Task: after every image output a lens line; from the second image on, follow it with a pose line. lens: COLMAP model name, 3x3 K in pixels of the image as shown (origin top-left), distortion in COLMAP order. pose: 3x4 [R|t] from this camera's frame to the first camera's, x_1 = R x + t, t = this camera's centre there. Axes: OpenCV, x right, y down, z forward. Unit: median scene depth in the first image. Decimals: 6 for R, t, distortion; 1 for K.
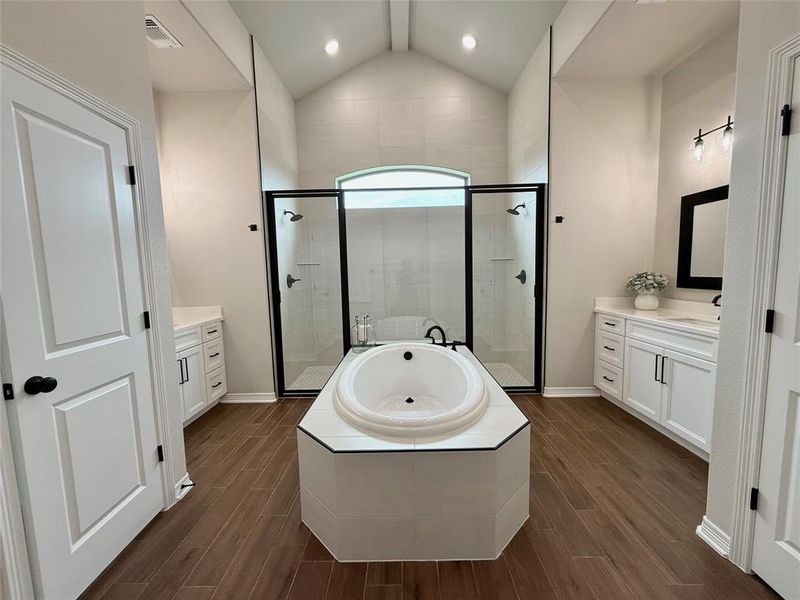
lens RADIAL K [[321.7, 0, 400.0], [0, 321.7, 300.0], [0, 0, 1]] dist [0.000002, -0.000081]
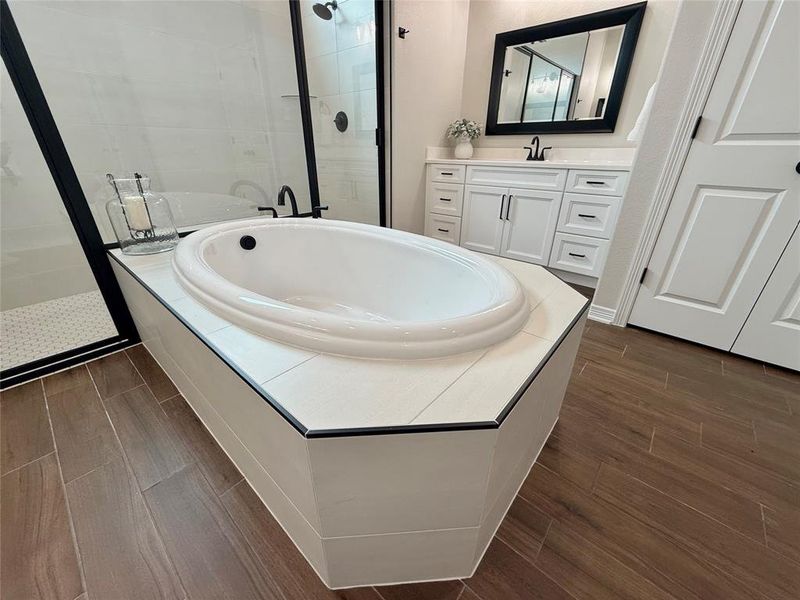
lens RADIAL K [[321.7, 0, 400.0], [0, 321.7, 300.0], [0, 0, 1]] dist [0.000002, -0.000081]
pose [[0.643469, -0.300528, 0.704011, -0.271448], [0.050212, 0.934298, 0.352939, 0.084824], [-0.763824, -0.191755, 0.616282, 0.442090]]
